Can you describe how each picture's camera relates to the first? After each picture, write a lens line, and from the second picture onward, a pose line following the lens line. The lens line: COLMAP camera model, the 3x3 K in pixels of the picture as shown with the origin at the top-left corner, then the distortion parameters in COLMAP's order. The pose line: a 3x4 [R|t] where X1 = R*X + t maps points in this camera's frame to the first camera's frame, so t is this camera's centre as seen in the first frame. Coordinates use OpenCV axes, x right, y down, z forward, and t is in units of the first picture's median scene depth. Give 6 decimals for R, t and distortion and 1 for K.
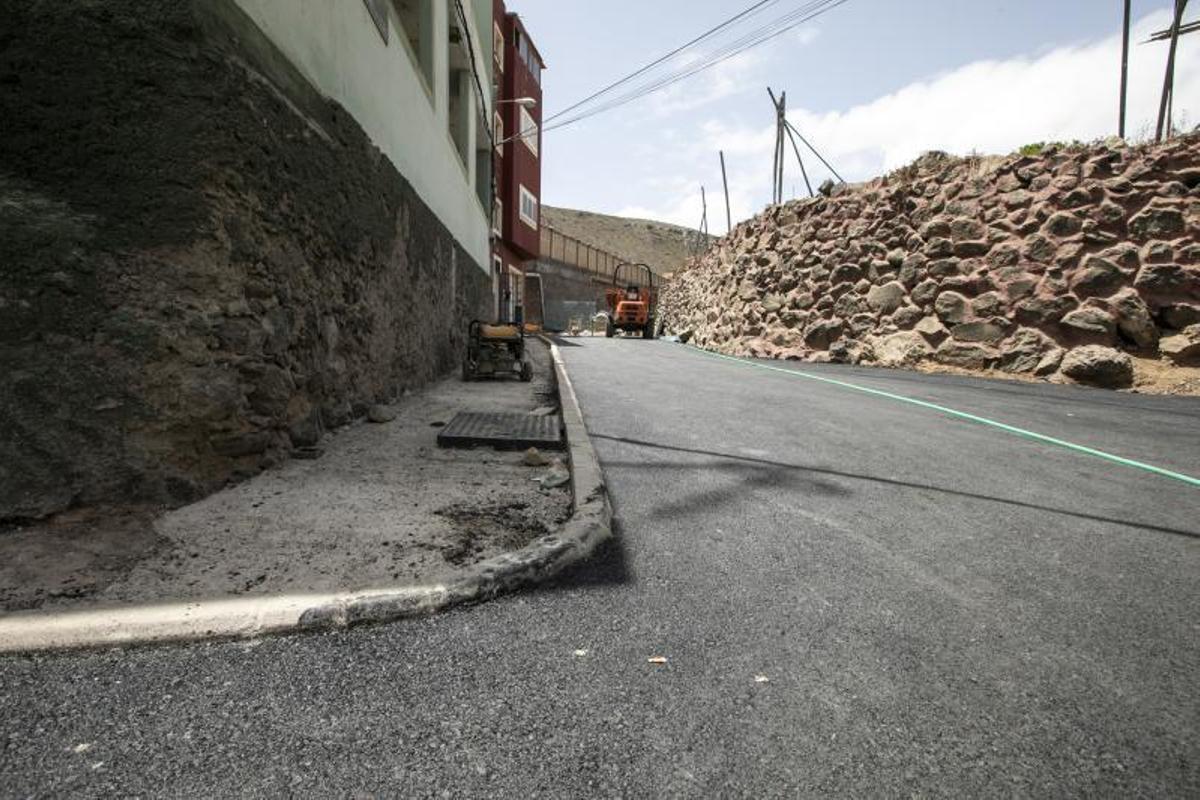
lens RADIAL K [[568.2, 0, 605.1], [0, 568.2, 401.9], [0, 0, 1]] dist [-0.032454, 0.005043]
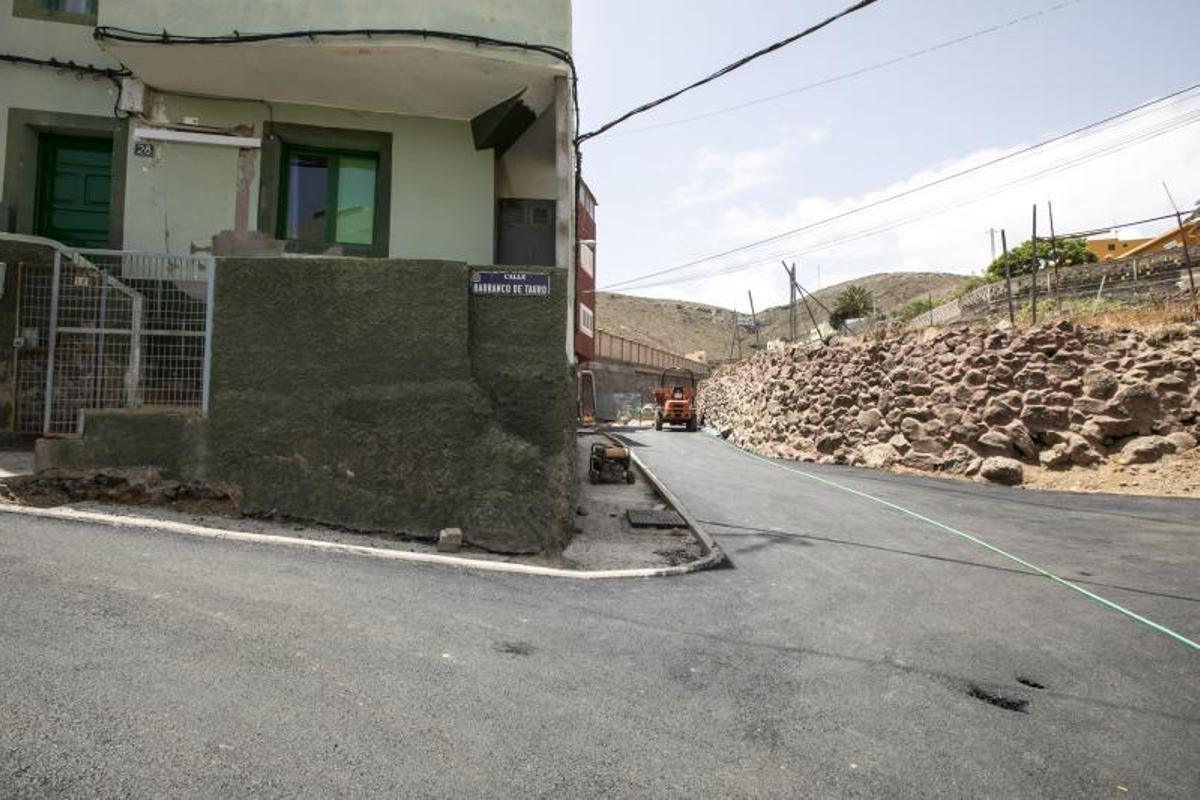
lens RADIAL K [[568.2, 0, 611.1], [0, 568.2, 396.3], [0, 0, 1]] dist [-0.032454, 0.005043]
pose [[0.998797, -0.016632, -0.046140, -0.105615], [0.009810, 0.989485, -0.144306, -0.043709], [0.048055, 0.143679, 0.988457, -0.508537]]
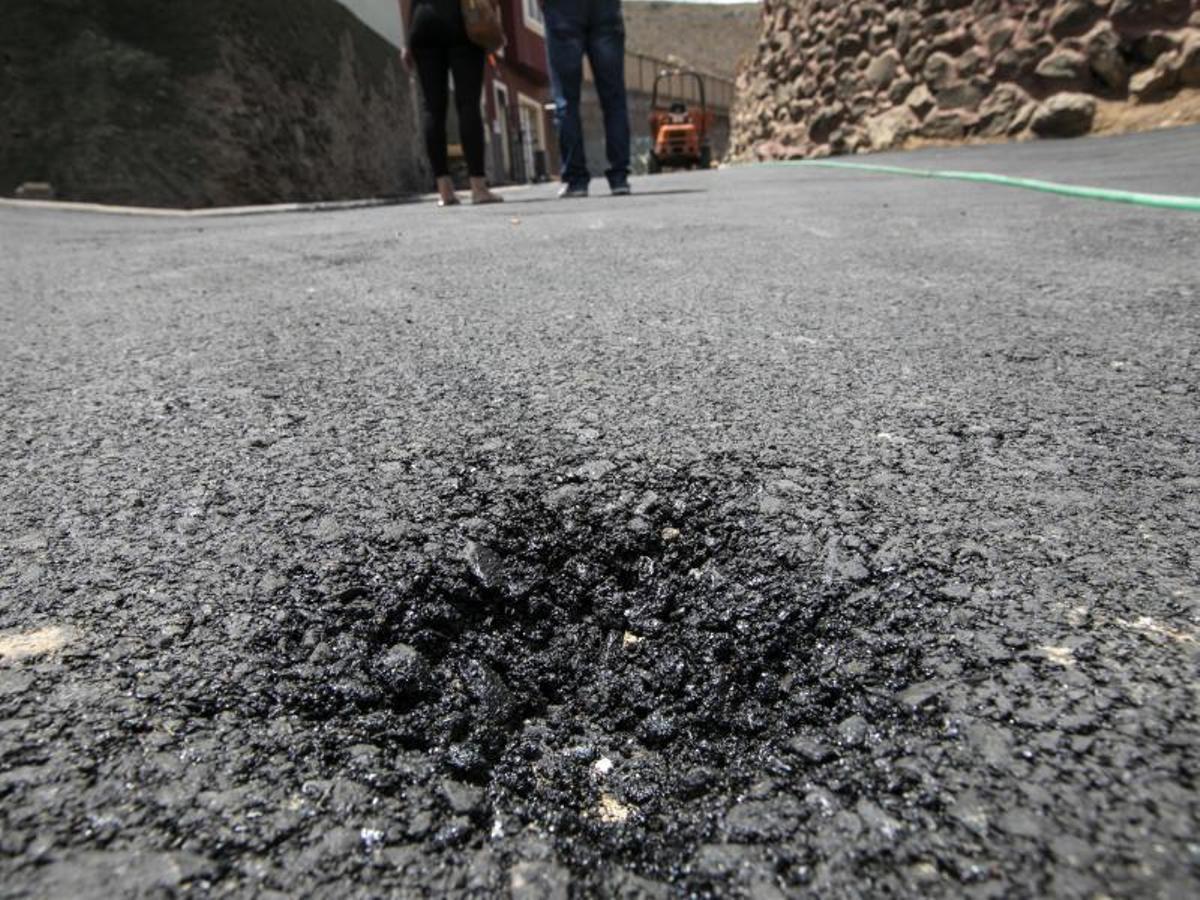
lens RADIAL K [[818.6, 0, 598.0], [0, 818.6, 461.9], [0, 0, 1]] dist [-0.022621, 0.018691]
pose [[0.988011, -0.051523, -0.145535, 0.221584], [0.078026, 0.980061, 0.182736, 0.158859], [0.133218, -0.191900, 0.972331, -0.453770]]
